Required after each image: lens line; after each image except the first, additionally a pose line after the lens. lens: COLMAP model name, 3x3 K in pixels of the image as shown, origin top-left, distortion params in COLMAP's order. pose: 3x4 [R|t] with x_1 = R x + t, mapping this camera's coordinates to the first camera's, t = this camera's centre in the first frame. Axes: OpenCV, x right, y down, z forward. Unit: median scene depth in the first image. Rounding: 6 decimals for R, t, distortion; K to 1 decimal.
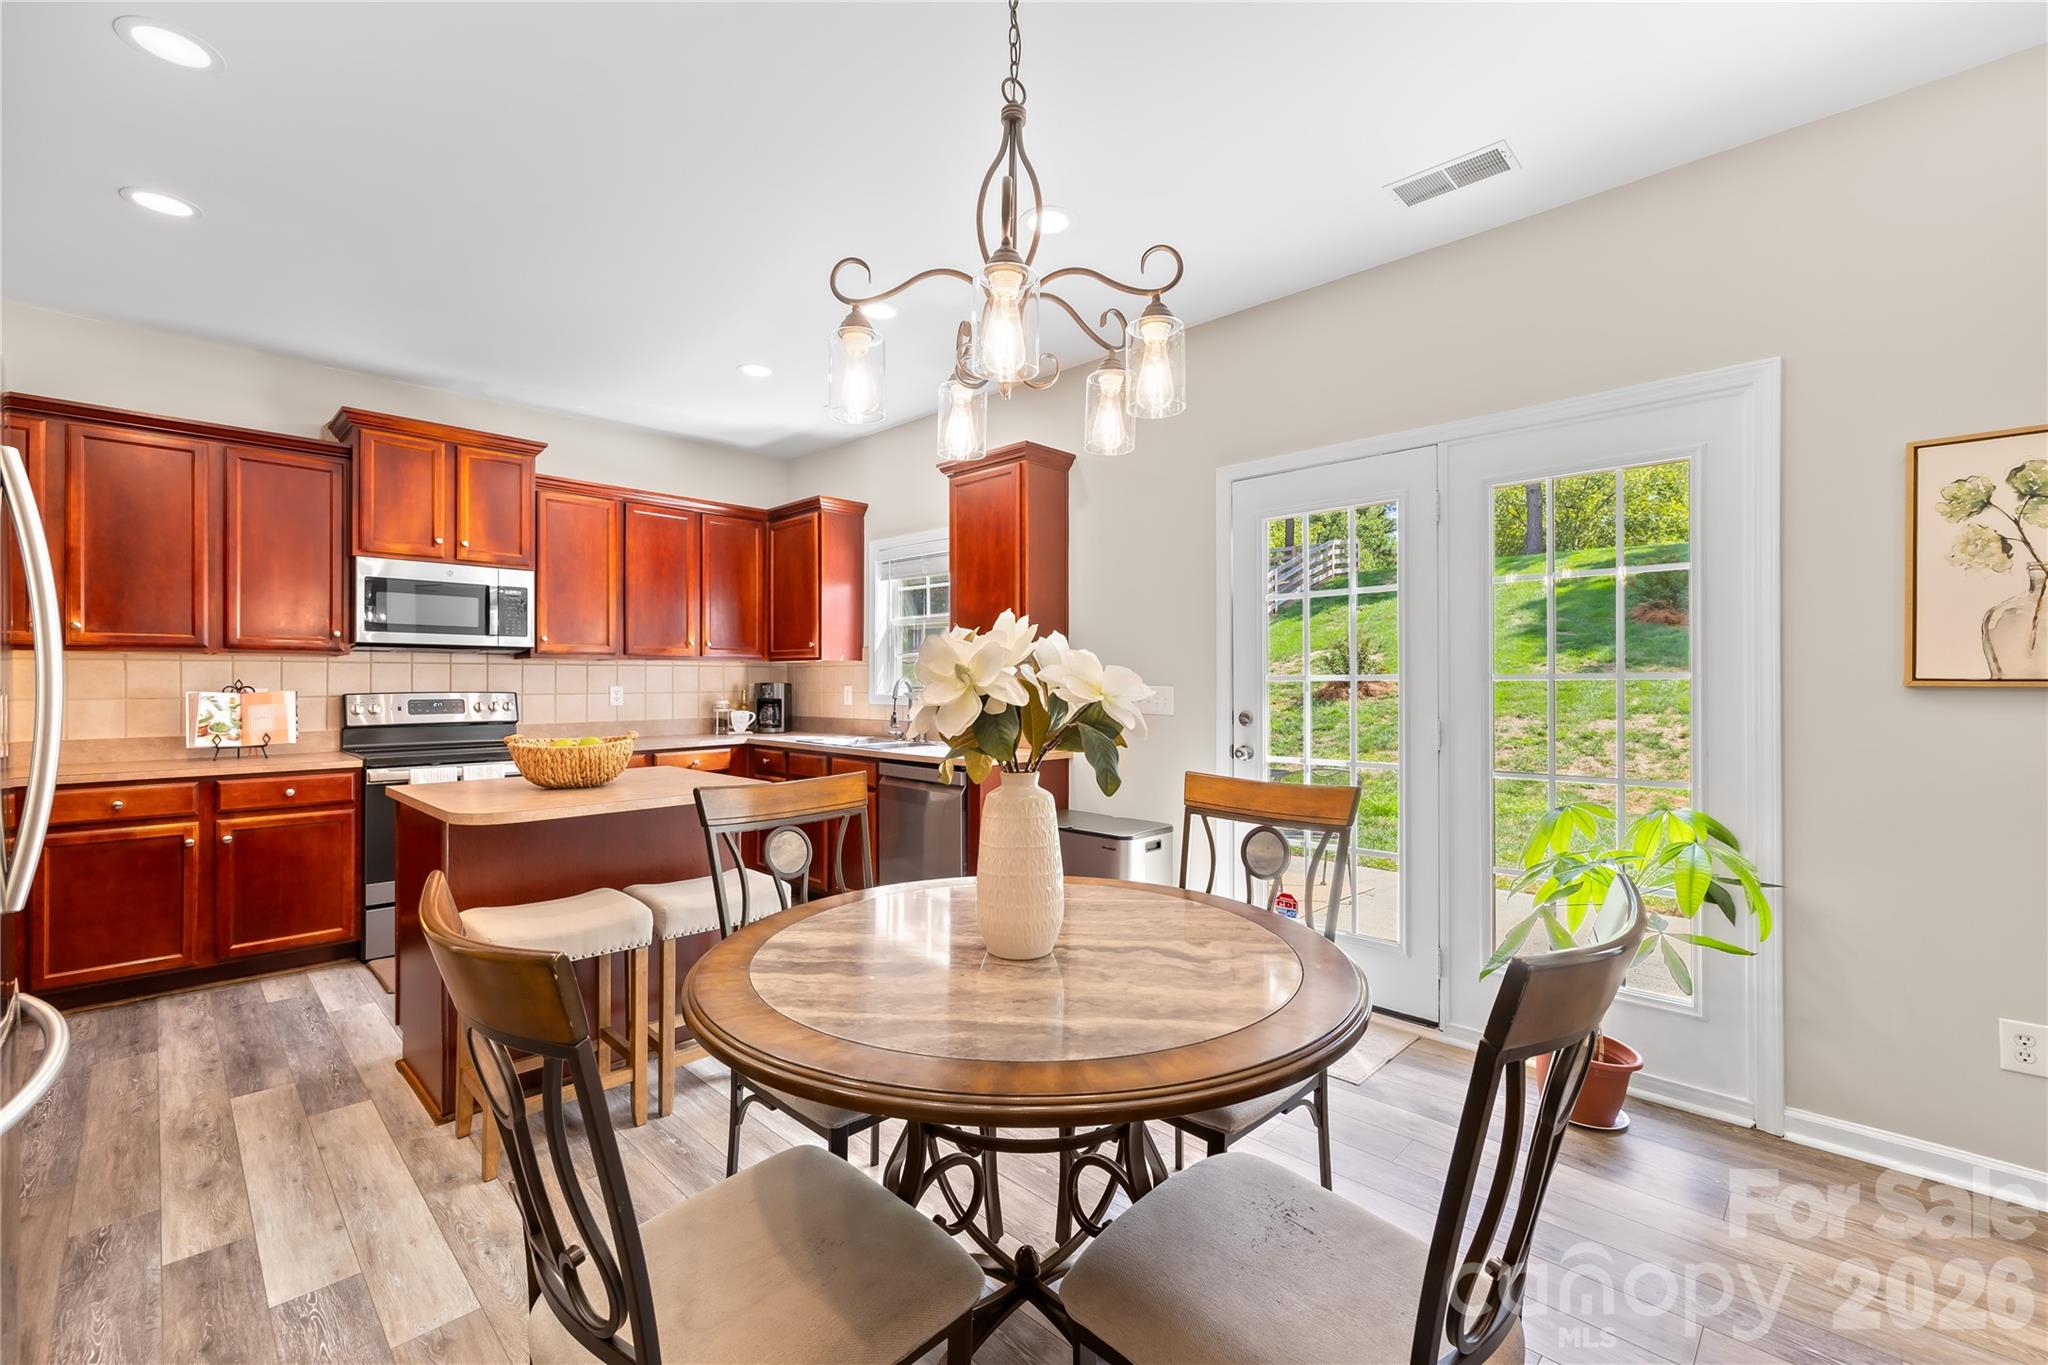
lens RADIAL K [[909.4, 0, 1020.1], [0, 909.4, 675.8], [0, 0, 1]] dist [-0.005470, 0.000522]
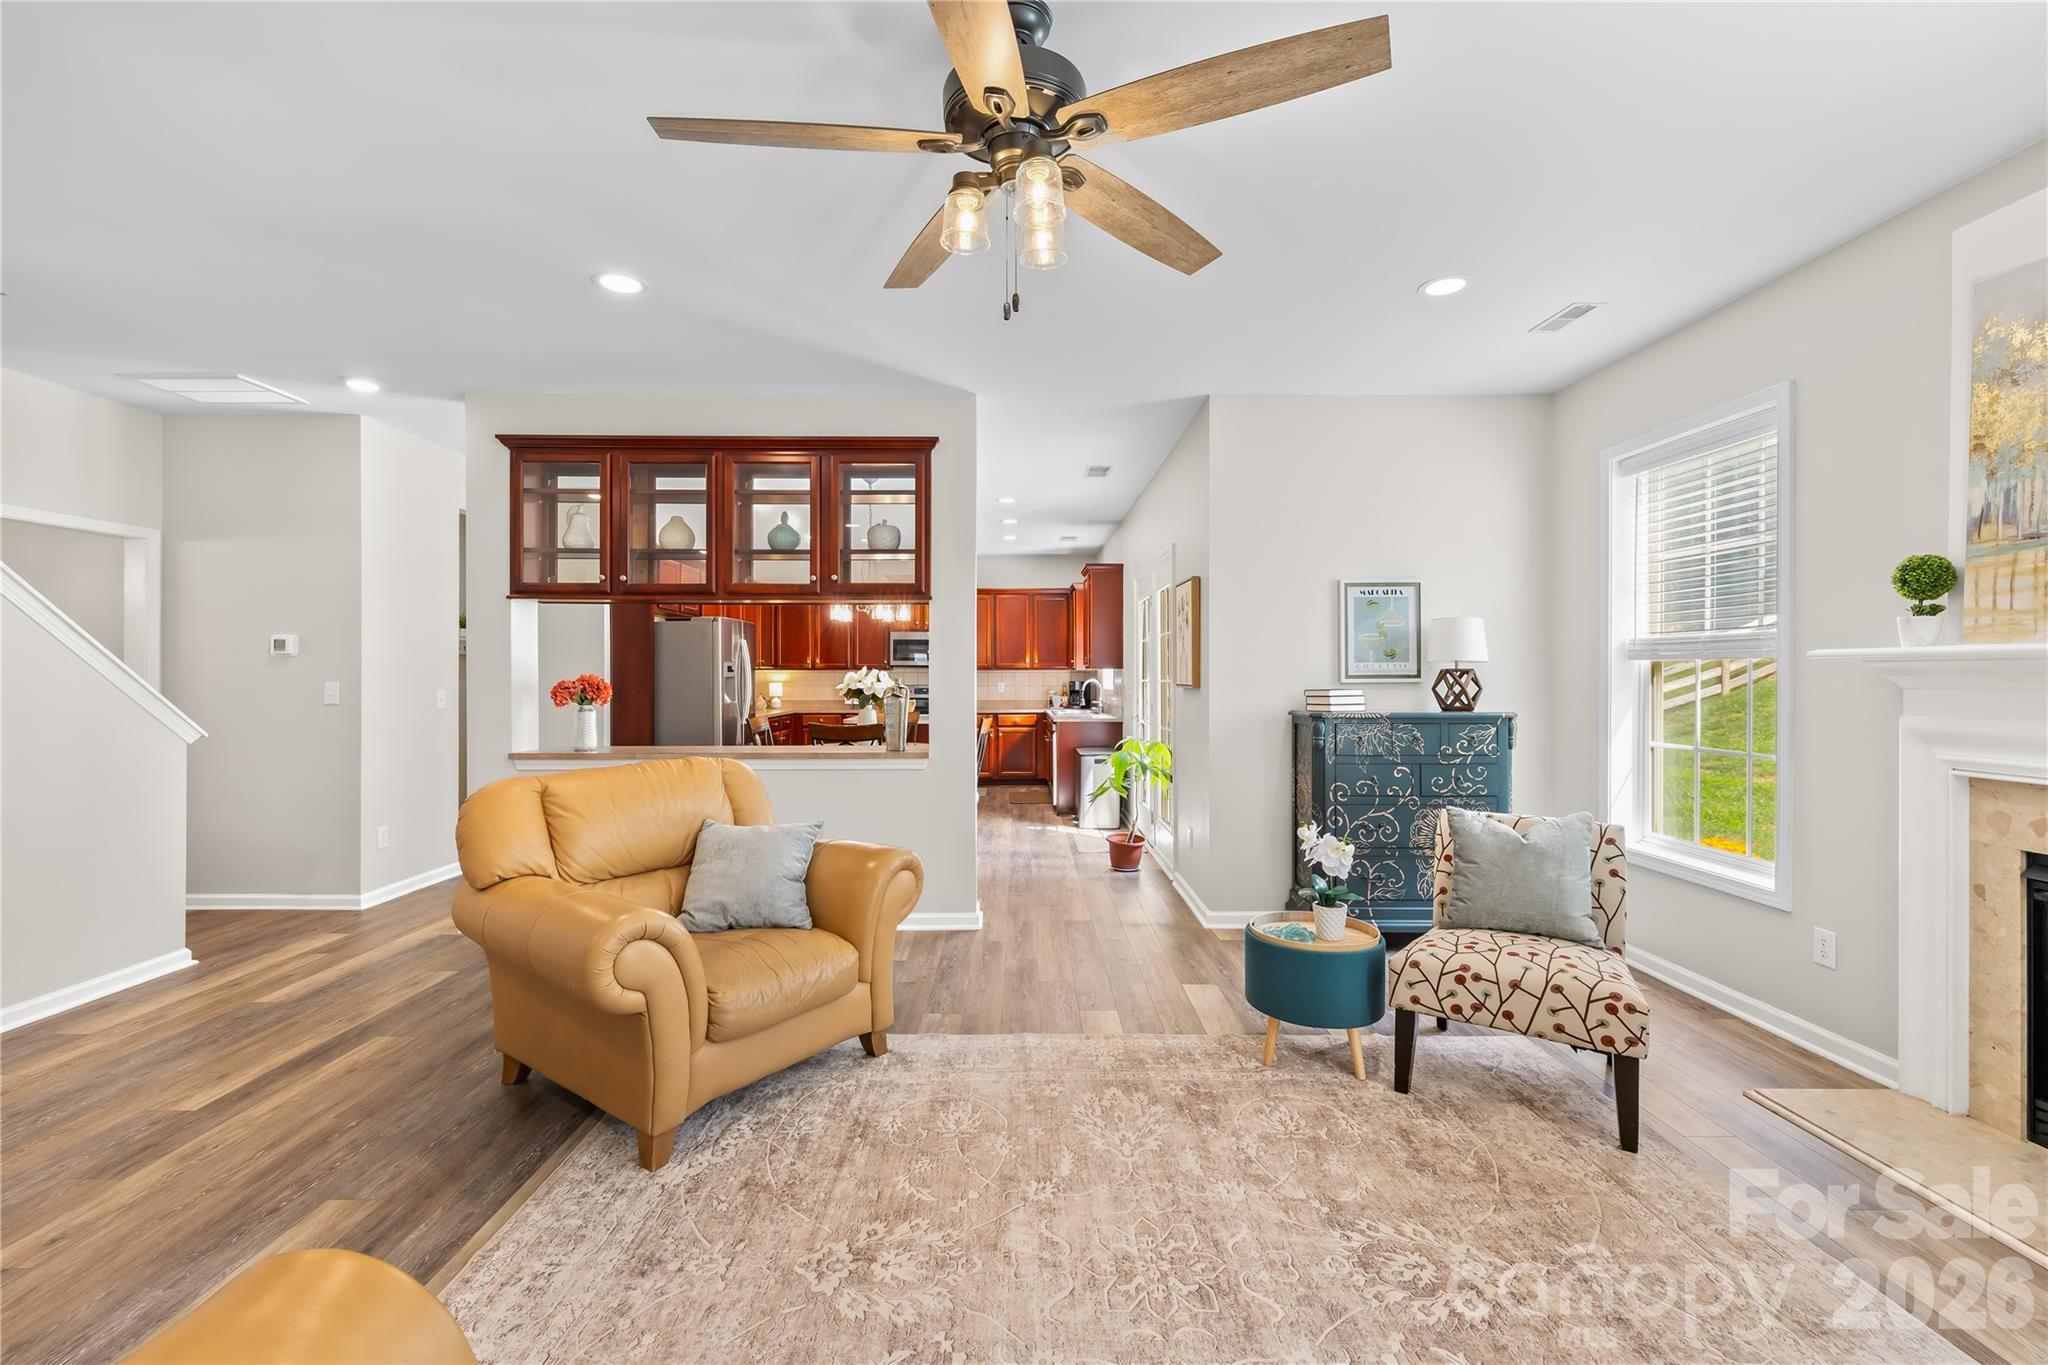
lens RADIAL K [[864.8, 0, 1022.6], [0, 864.8, 681.8], [0, 0, 1]] dist [-0.000373, 0.000346]
pose [[0.712828, 0.005162, -0.701320, 1.202674], [0.003827, 0.999929, 0.011249, -0.016400], [0.701329, -0.010703, 0.712758, -0.462837]]
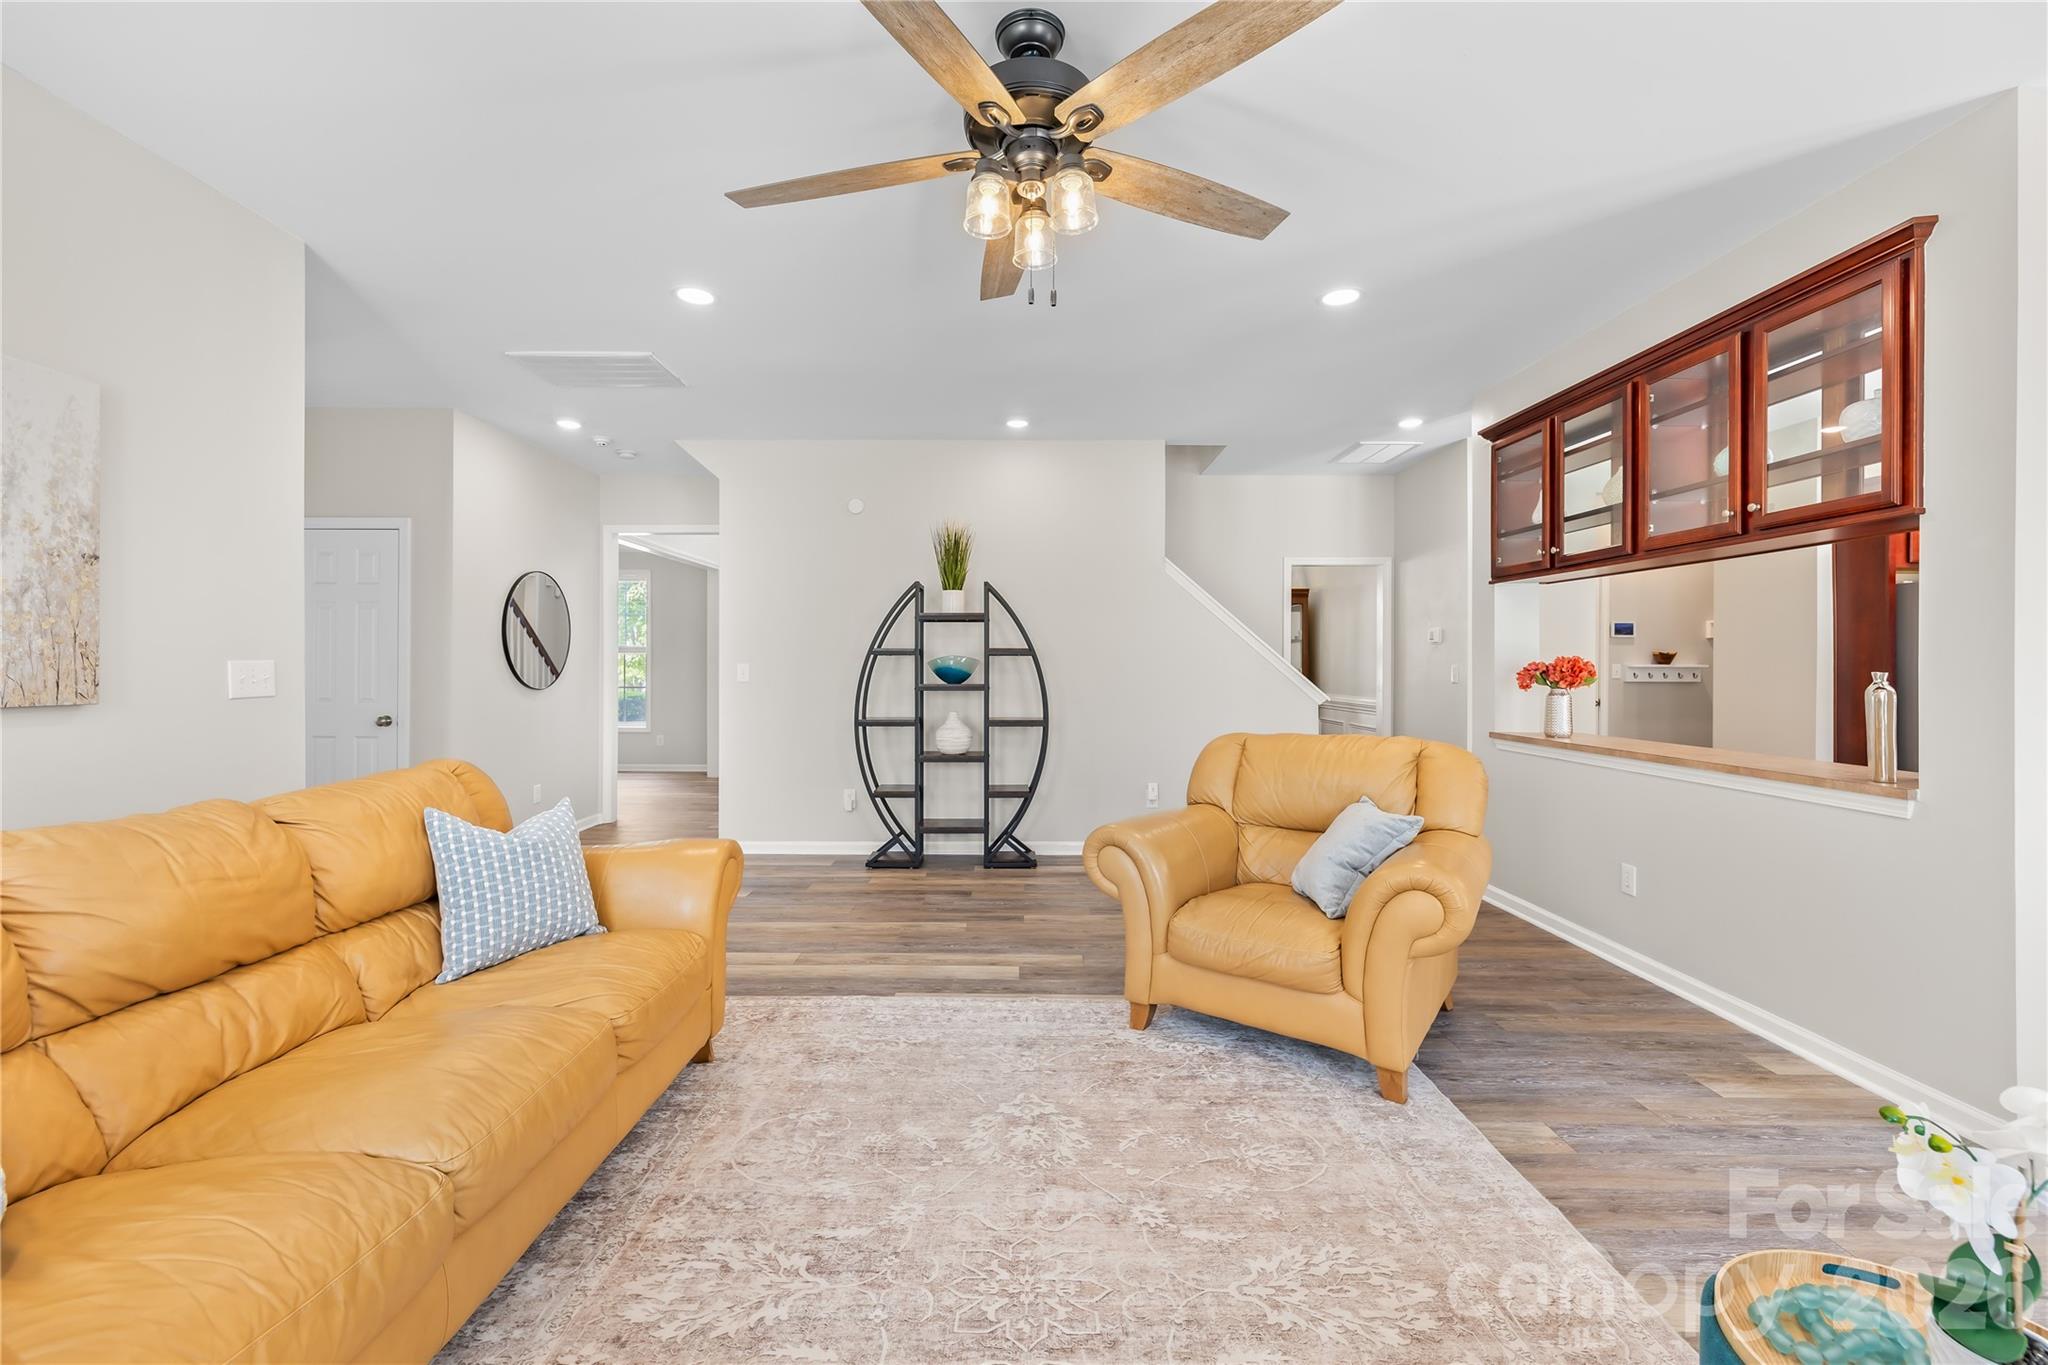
lens RADIAL K [[864.8, 0, 1005.9], [0, 864.8, 669.9], [0, 0, 1]] dist [-0.000373, 0.000346]
pose [[-0.716135, 0.001308, -0.697960, 1.229642], [-0.000696, 0.999996, 0.002588, -0.001853], [0.697961, 0.002340, -0.716132, 0.180336]]
